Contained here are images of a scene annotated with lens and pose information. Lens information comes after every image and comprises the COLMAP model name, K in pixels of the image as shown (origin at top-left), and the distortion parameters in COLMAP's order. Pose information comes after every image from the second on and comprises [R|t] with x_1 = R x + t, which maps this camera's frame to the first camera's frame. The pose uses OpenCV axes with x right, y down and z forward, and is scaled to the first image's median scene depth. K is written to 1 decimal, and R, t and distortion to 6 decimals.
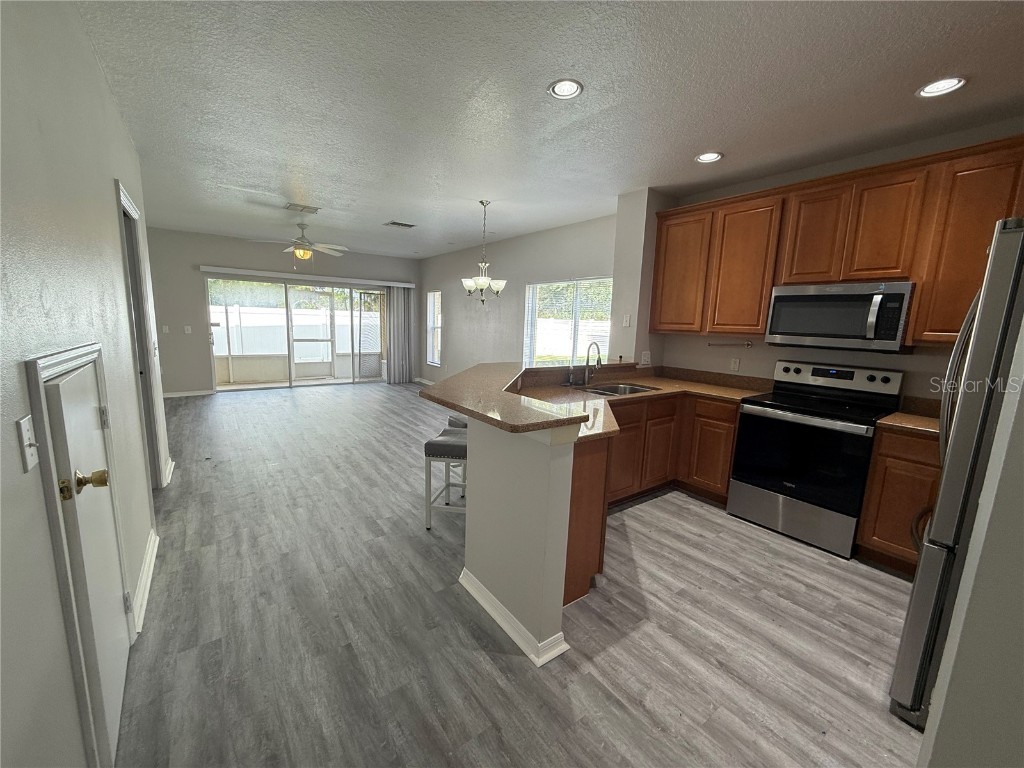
lens RADIAL K [[409.8, 0, 508.1], [0, 409.8, 386.9], [0, 0, 1]] dist [0.000275, -0.000050]
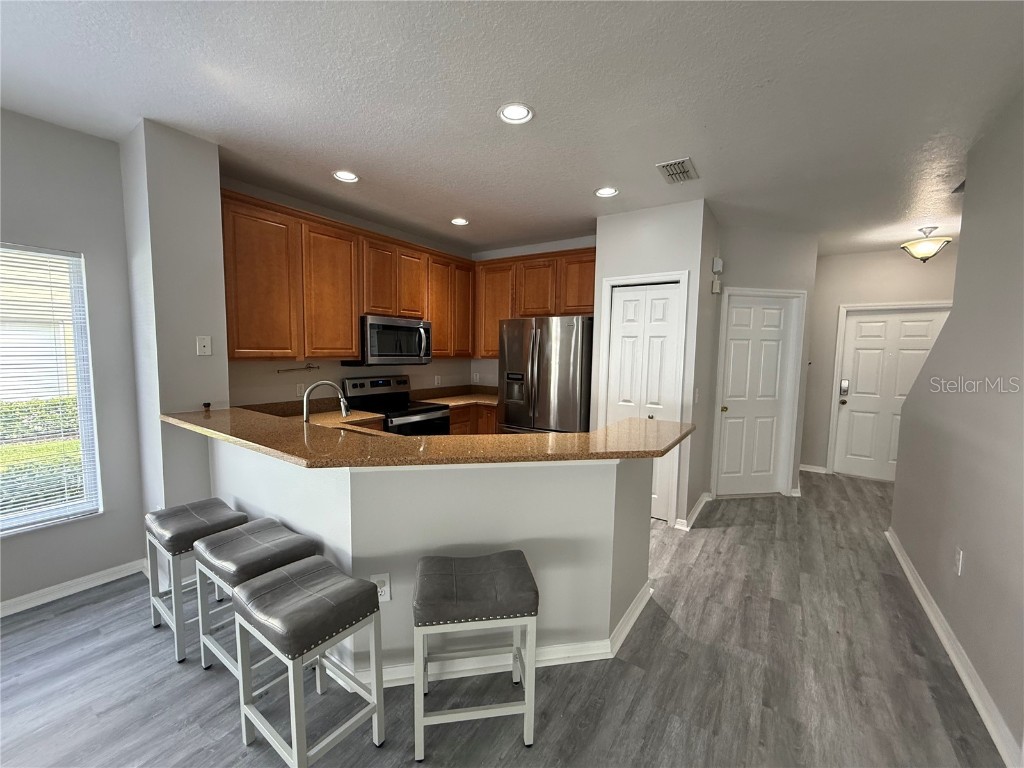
lens RADIAL K [[409.8, 0, 513.4], [0, 409.8, 385.3], [0, 0, 1]] dist [0.000275, -0.000050]
pose [[-0.337400, -0.121788, 0.933450, -0.525616], [0.122105, 0.977557, 0.171678, -0.180032], [-0.933409, 0.171903, -0.314956, 0.910444]]
